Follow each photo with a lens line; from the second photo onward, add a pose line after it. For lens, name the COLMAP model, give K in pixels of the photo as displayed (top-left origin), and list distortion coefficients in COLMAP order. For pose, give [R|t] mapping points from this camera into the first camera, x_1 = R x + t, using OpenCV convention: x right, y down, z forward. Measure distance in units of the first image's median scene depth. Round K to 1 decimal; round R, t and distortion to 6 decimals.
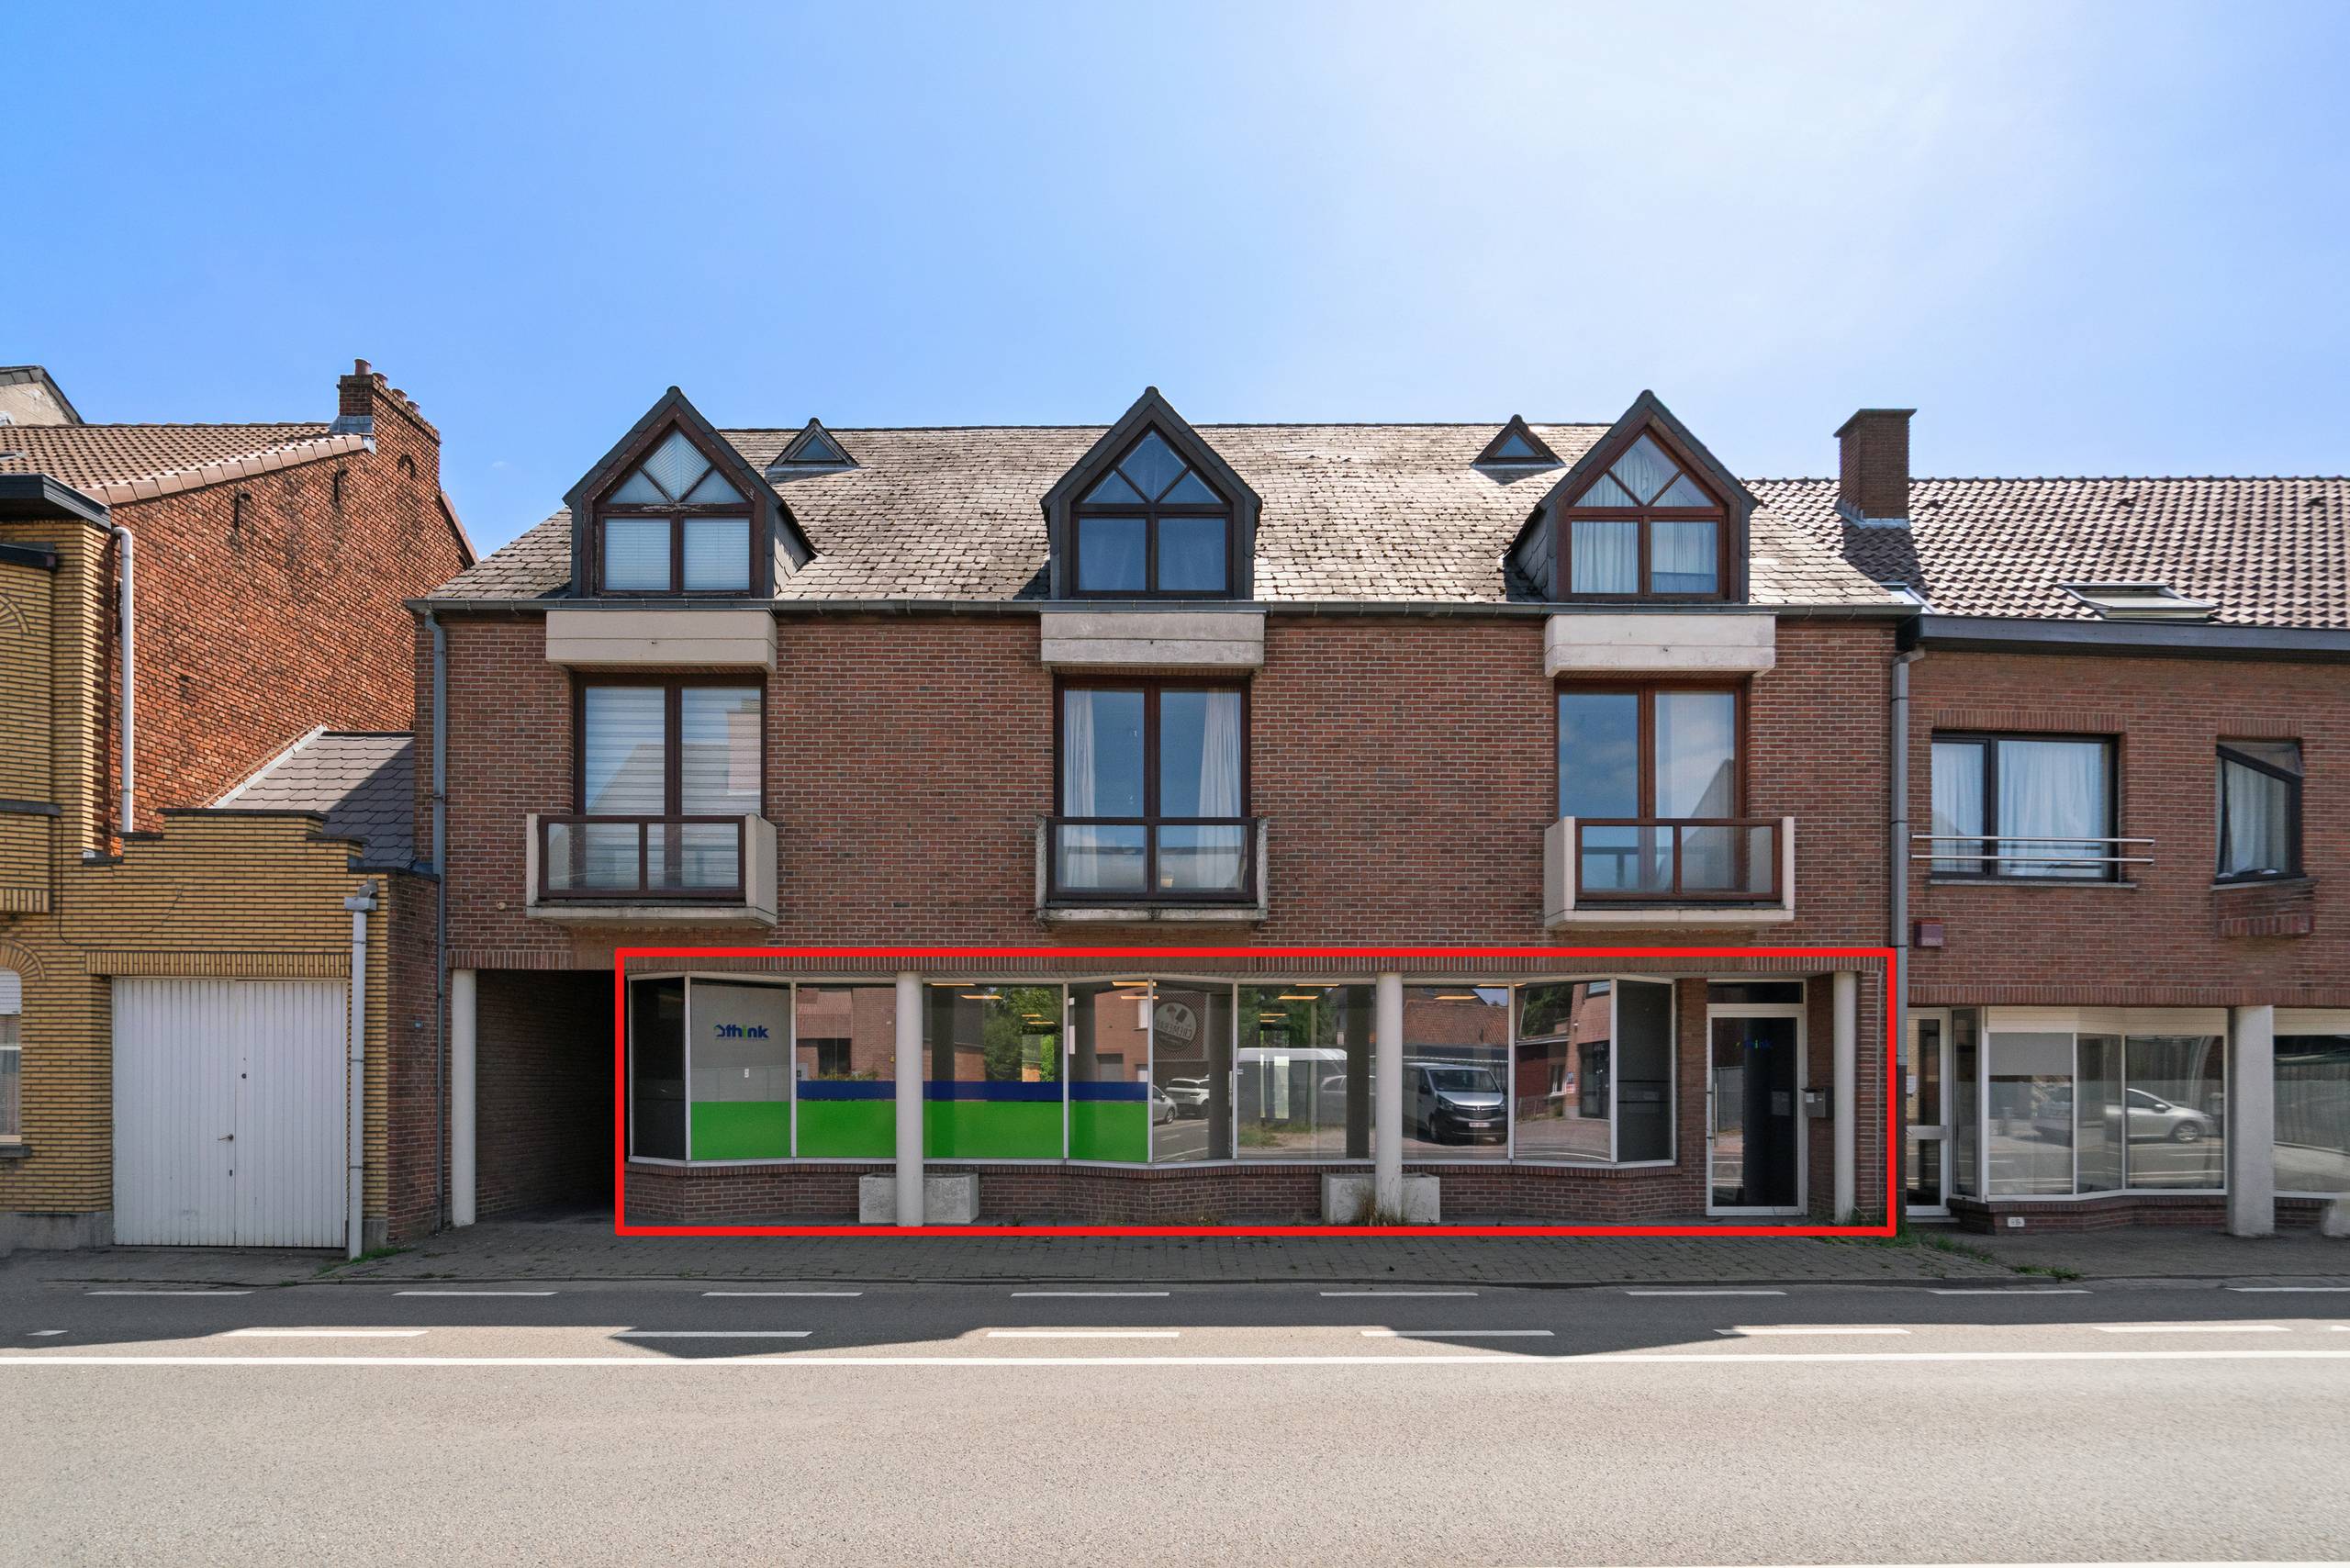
lens RADIAL K [[1080.6, 0, 1197.6], [0, 1080.6, 847.5], [0, 0, 1]] dist [-0.002392, -0.000035]
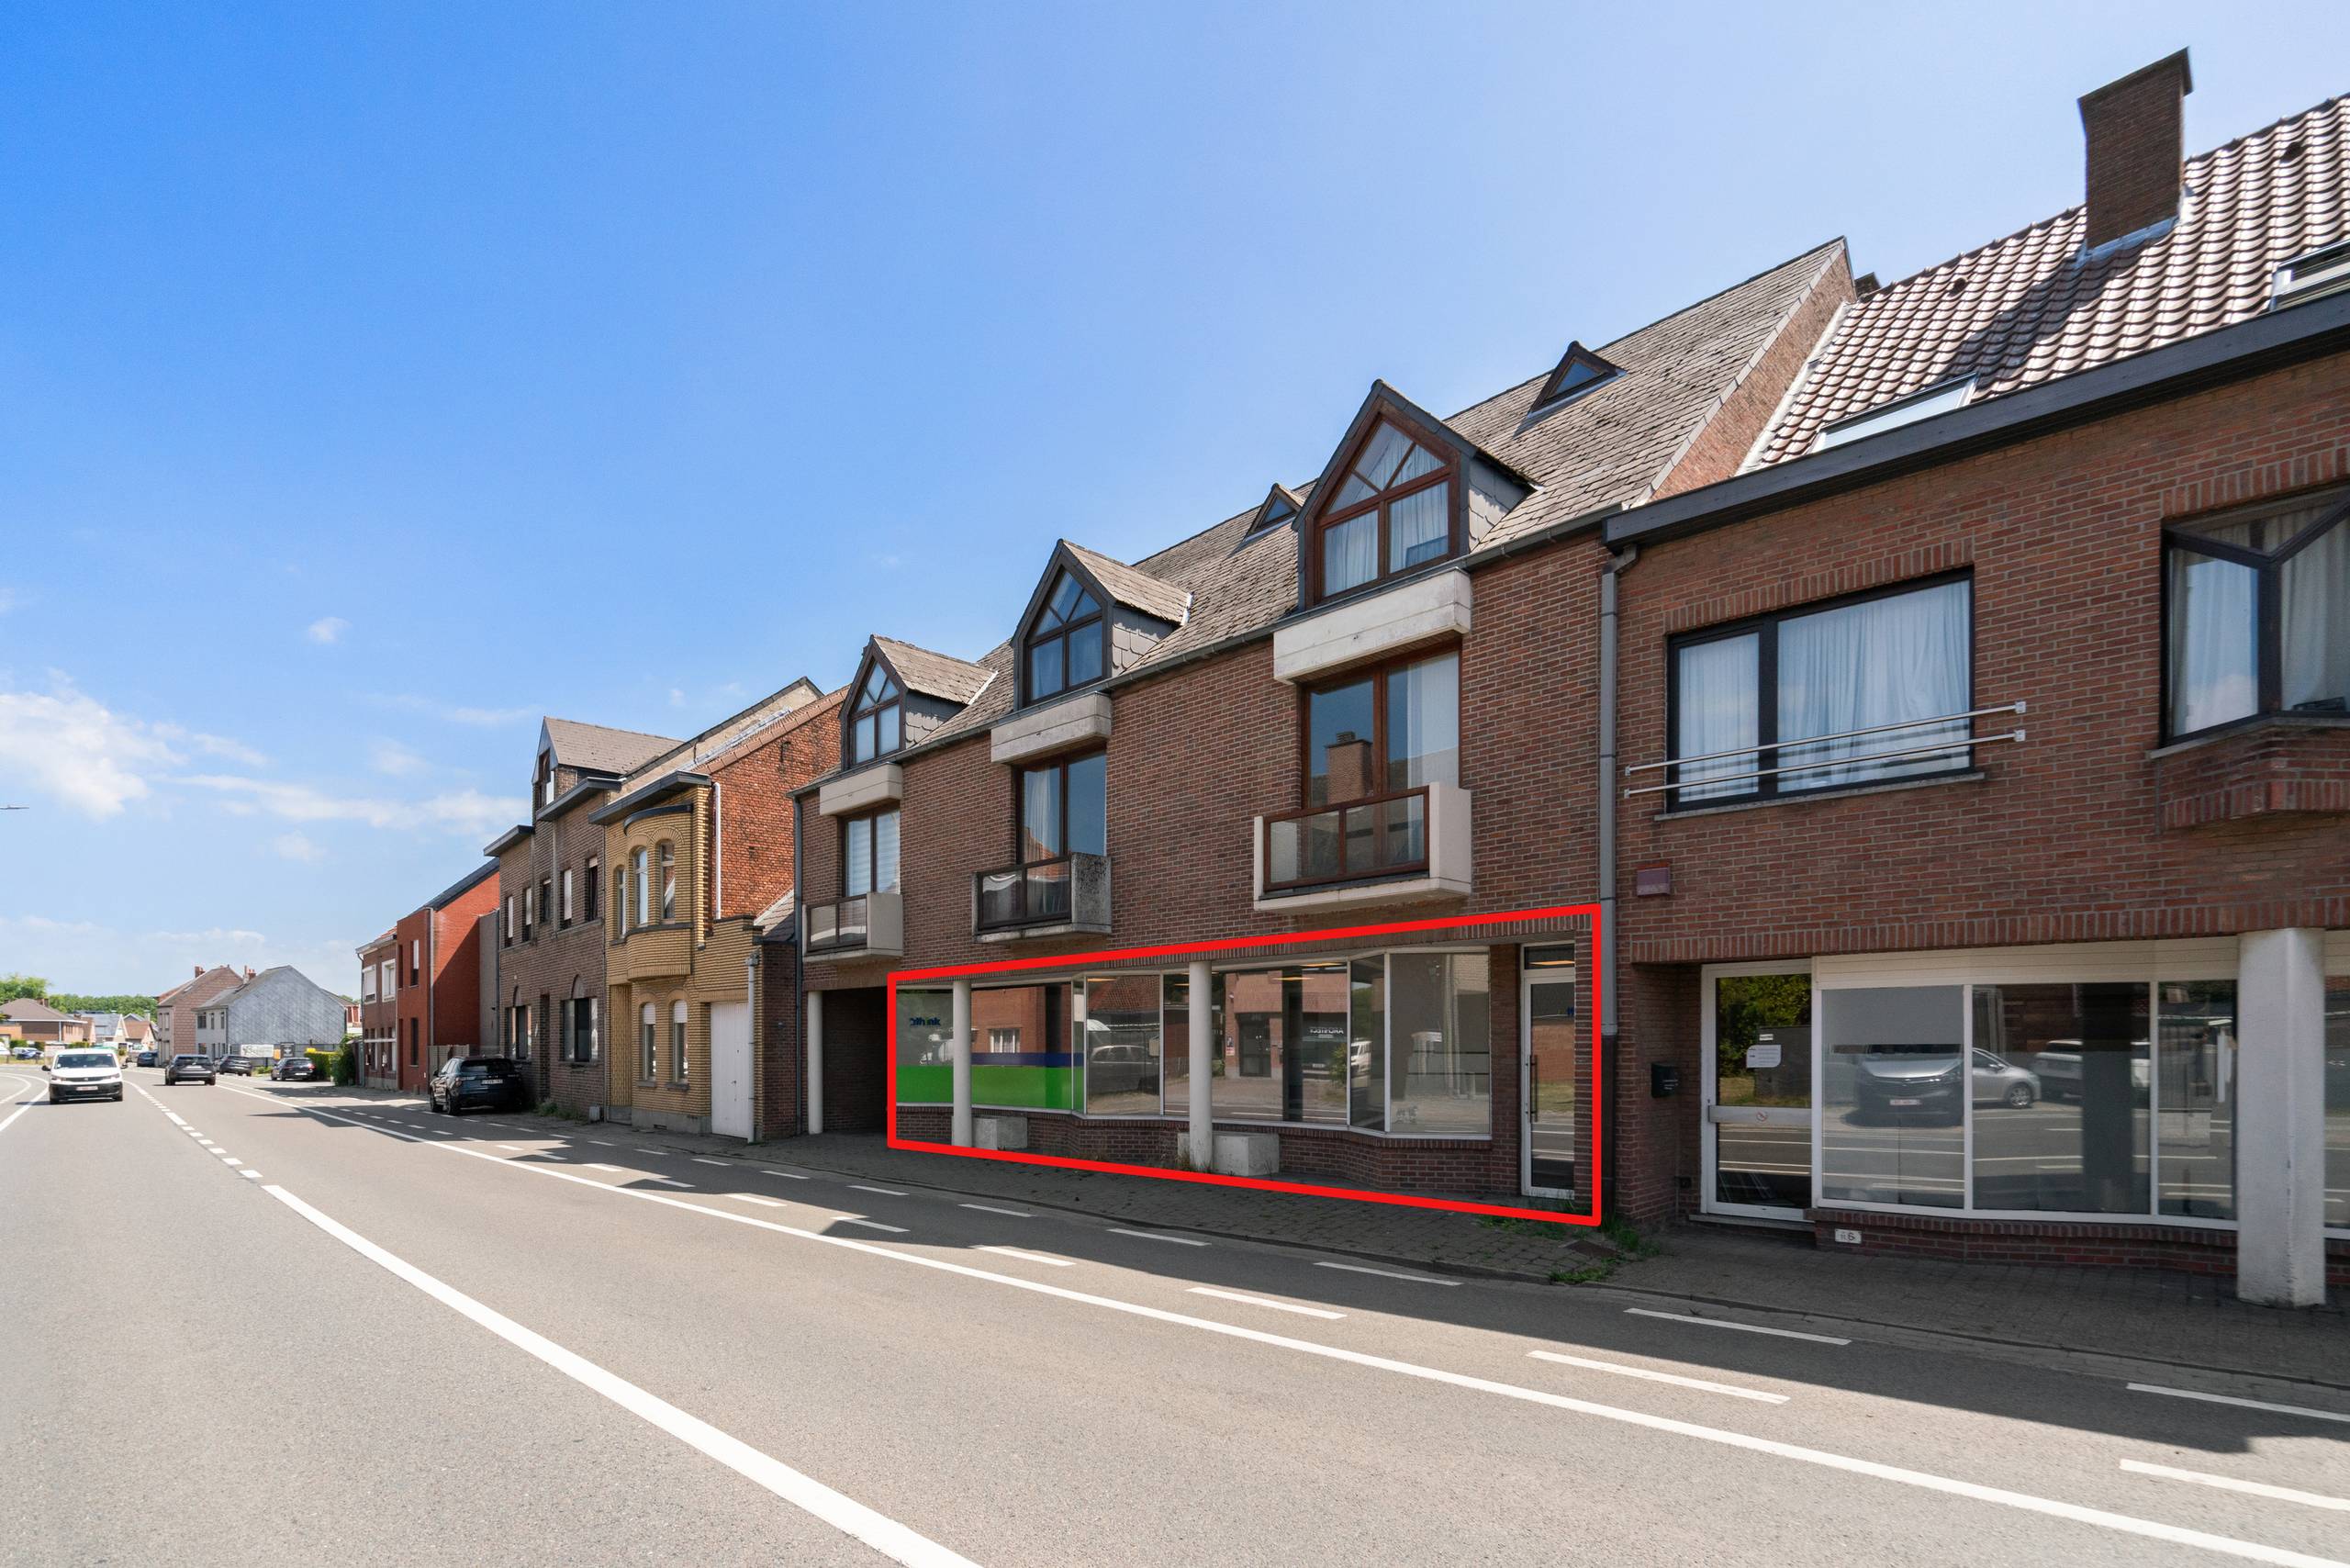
lens RADIAL K [[1080.6, 0, 1181.9], [0, 1080.6, 784.1], [0, 0, 1]] dist [-0.002392, -0.000035]
pose [[0.707476, -0.171634, -0.685580, 0.994808], [0.144088, 0.984717, -0.097834, 0.034629], [0.691894, -0.029569, 0.721394, 0.119516]]
